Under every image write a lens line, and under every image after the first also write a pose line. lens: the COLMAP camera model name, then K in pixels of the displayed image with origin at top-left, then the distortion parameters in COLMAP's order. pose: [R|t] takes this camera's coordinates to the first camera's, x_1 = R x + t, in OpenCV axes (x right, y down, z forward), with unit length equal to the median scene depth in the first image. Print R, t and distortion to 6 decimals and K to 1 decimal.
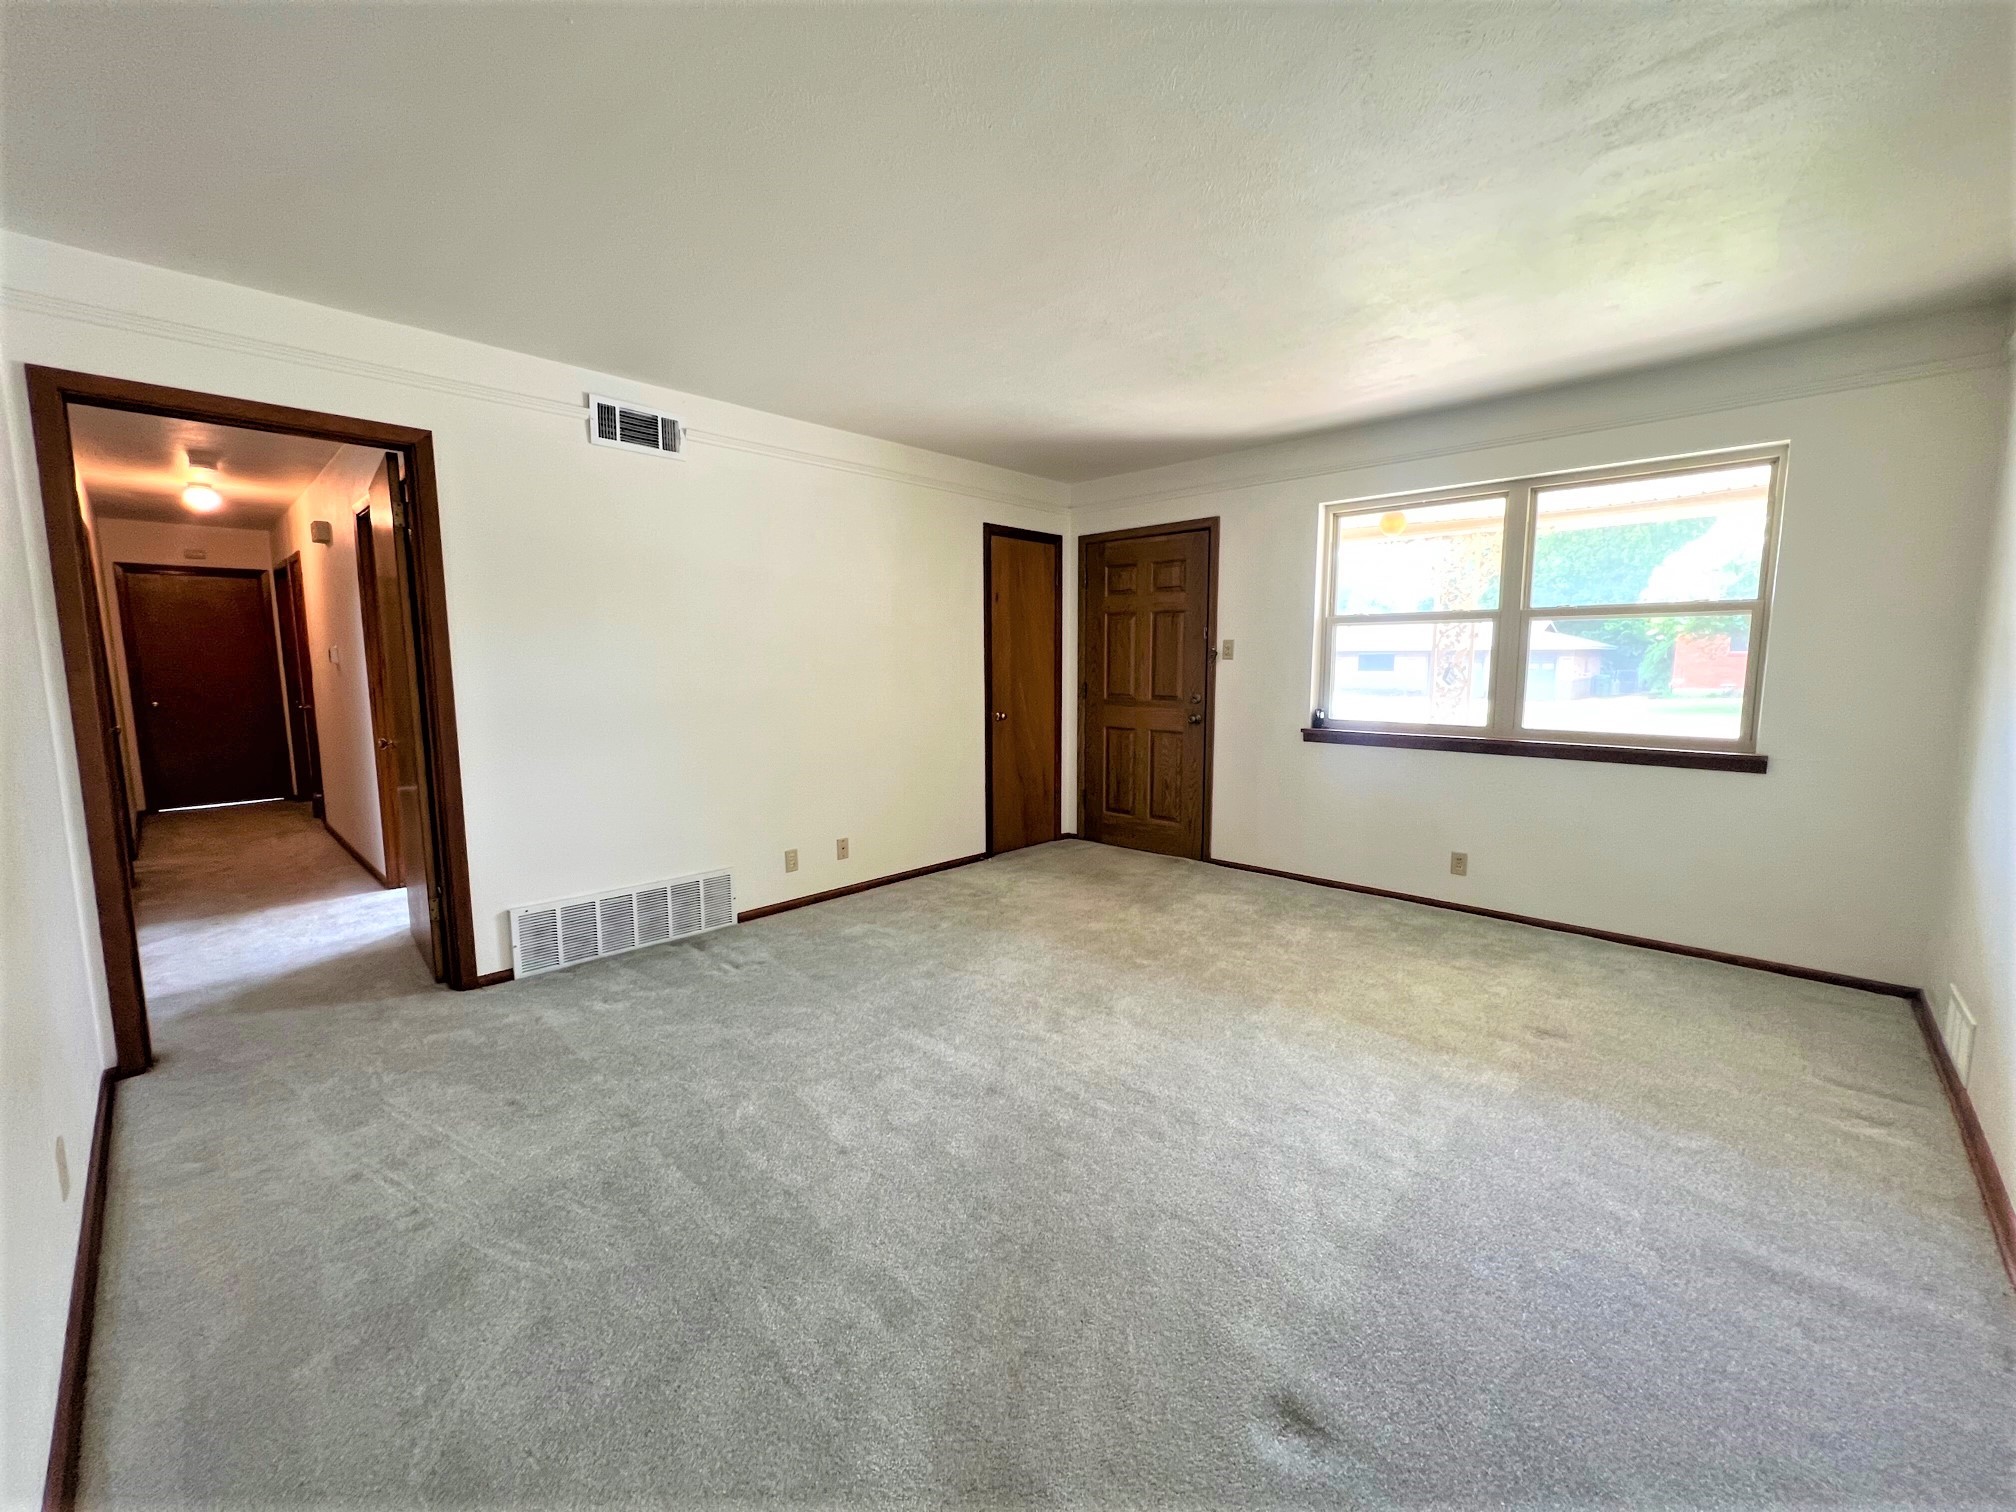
lens RADIAL K [[811.4, 0, 1008.0], [0, 811.4, 756.0], [0, 0, 1]] dist [0.000076, -0.000007]
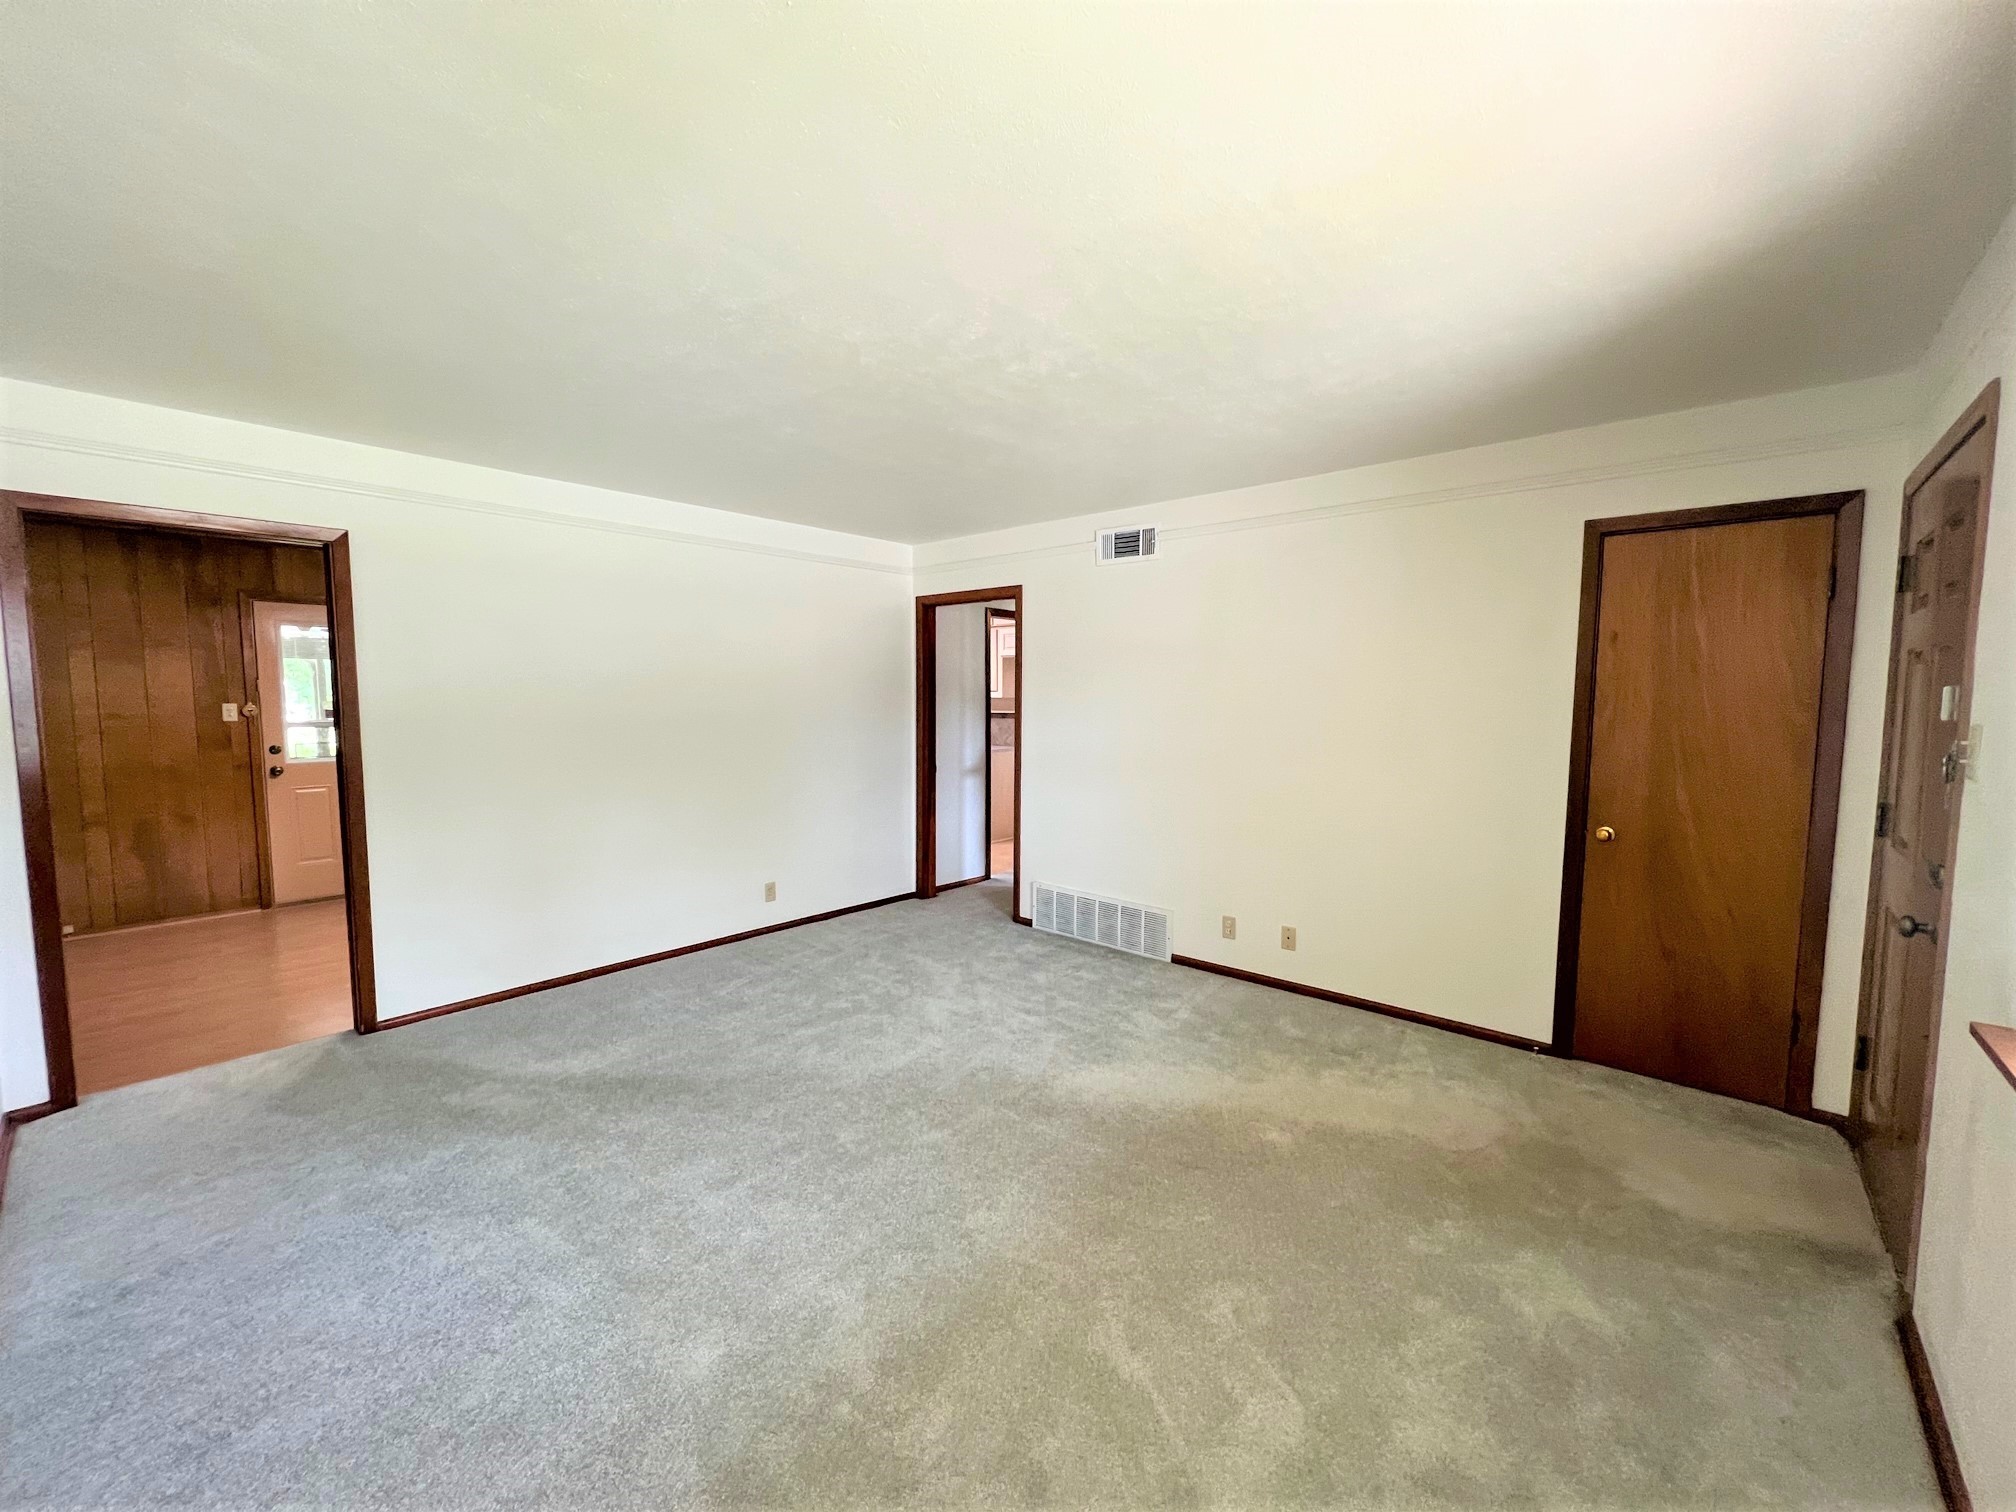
lens RADIAL K [[809.1, 0, 1008.0], [0, 809.1, 756.0], [0, 0, 1]] dist [-0.000712, -0.000069]
pose [[0.041826, 0.075937, -0.996235, 0.819768], [-0.126000, 0.989548, 0.070137, -0.135063], [0.991148, 0.122593, 0.050956, 0.771615]]
